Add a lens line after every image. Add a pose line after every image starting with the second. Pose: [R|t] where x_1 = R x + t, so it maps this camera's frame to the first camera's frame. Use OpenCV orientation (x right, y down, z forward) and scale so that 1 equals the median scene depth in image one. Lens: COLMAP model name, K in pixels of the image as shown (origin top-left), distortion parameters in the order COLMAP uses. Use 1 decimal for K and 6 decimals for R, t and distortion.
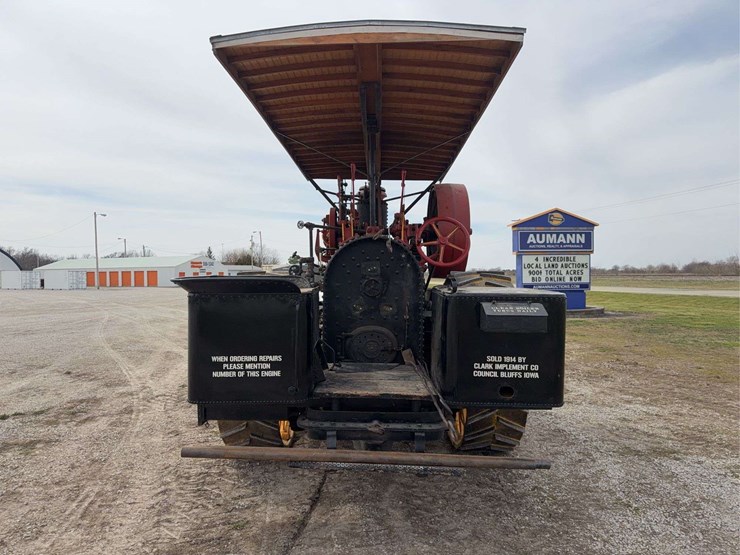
lens RADIAL K [[545.5, 0, 369.7], [0, 545.5, 291.9], [0, 0, 1]] dist [0.027313, -0.000549]
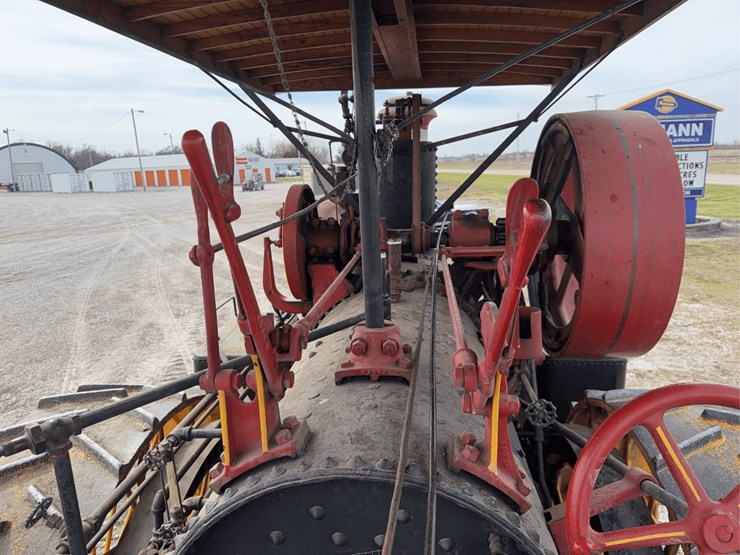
lens RADIAL K [[517.0, 0, 370.0], [0, 517.0, 277.5], [0, 0, 1]] dist [0.031345, -0.047313]
pose [[0.993874, -0.002392, -0.110492, 0.008988], [0.024702, 0.979280, 0.200997, -0.051924], [0.107722, -0.202495, 0.973341, 0.200291]]
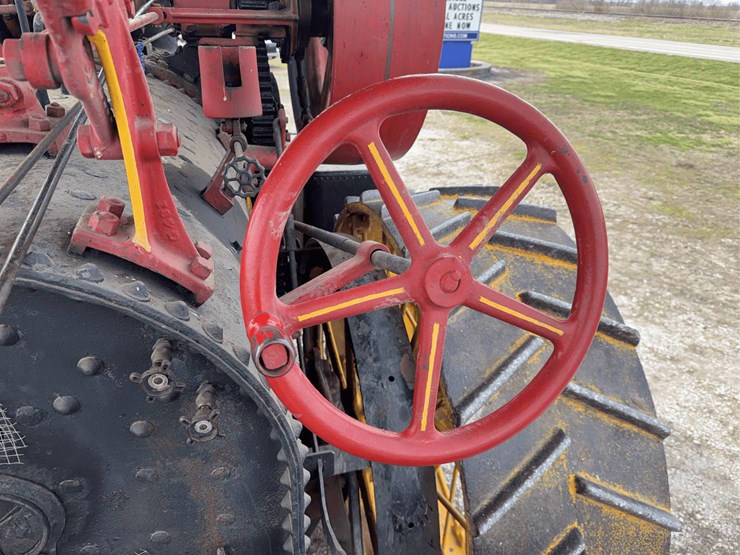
lens RADIAL K [[517.0, 0, 370.0], [0, 517.0, 277.5], [0, 0, 1]] dist [0.031345, -0.047313]
pose [[0.964649, -0.078544, 0.251562, 0.022922], [-0.045554, 0.890490, 0.452717, -0.033193], [-0.259572, -0.448173, 0.855432, 0.218116]]
